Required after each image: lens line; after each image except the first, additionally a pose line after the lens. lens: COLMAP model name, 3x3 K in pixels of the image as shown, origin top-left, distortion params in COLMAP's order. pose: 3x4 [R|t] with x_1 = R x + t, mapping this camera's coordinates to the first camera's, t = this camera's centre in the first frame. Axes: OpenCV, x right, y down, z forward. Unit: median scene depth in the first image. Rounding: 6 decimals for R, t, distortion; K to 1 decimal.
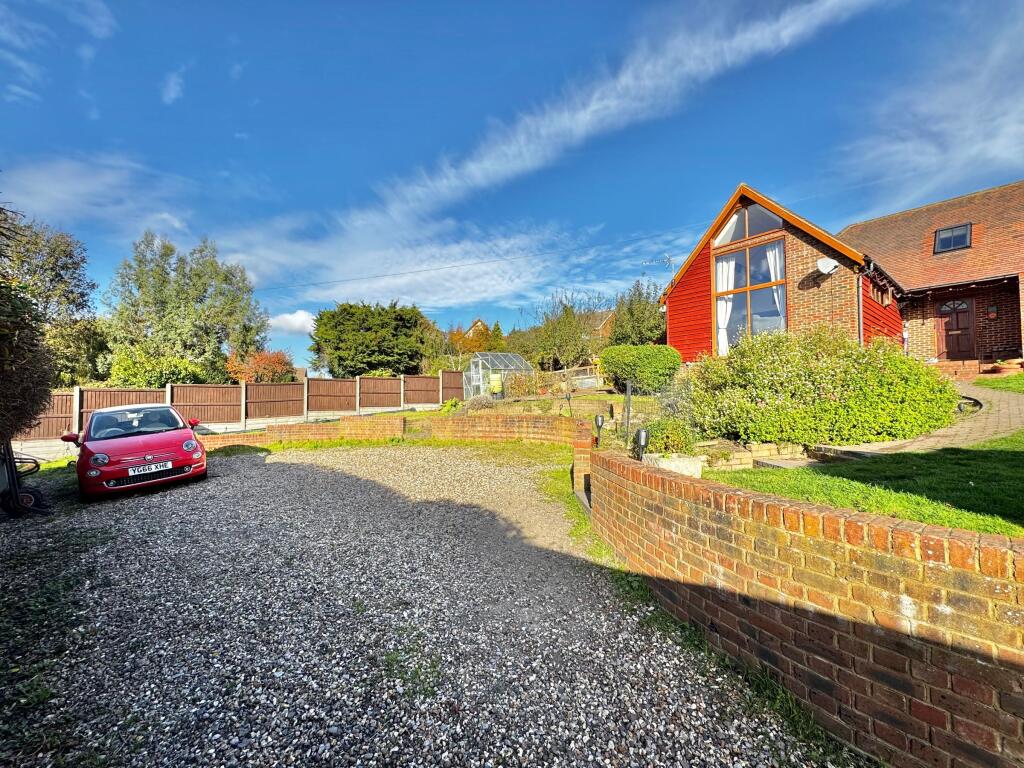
lens RADIAL K [[407.4, 0, 511.0], [0, 407.4, 384.1], [0, 0, 1]] dist [-0.004299, 0.000398]
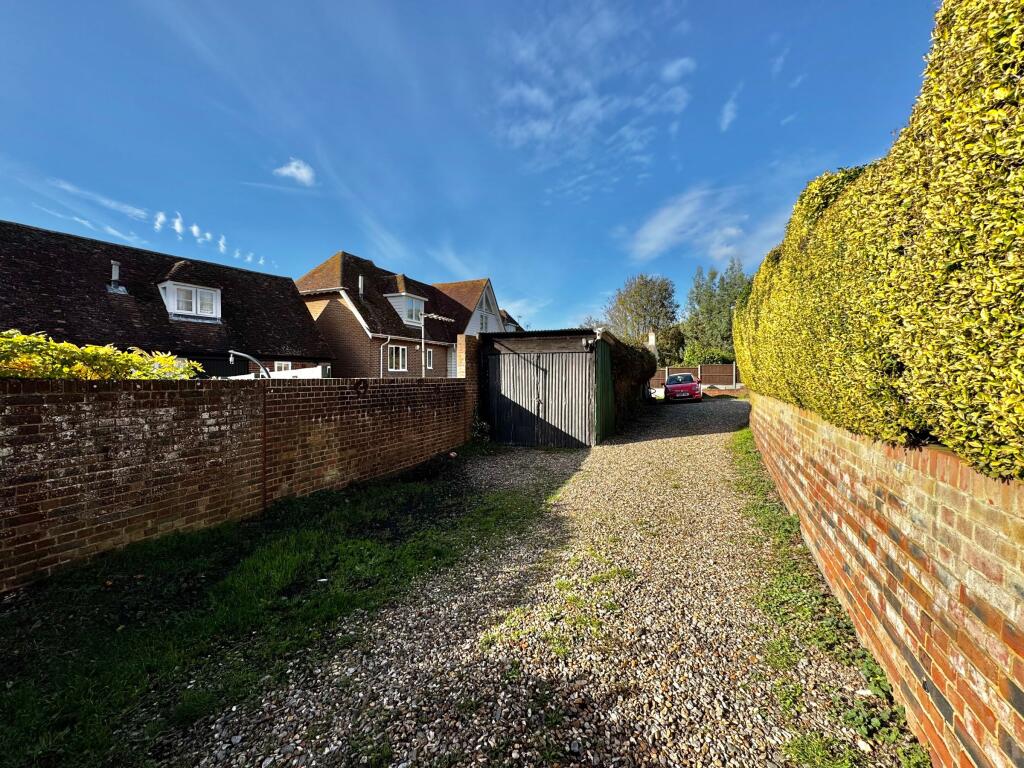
lens RADIAL K [[407.4, 0, 511.0], [0, 407.4, 384.1], [0, 0, 1]] dist [-0.004299, 0.000398]
pose [[0.357177, 0.018205, -0.933859, 0.085747], [0.037078, 0.998746, 0.033651, -0.000903], [0.933301, -0.046645, 0.356054, -0.072983]]
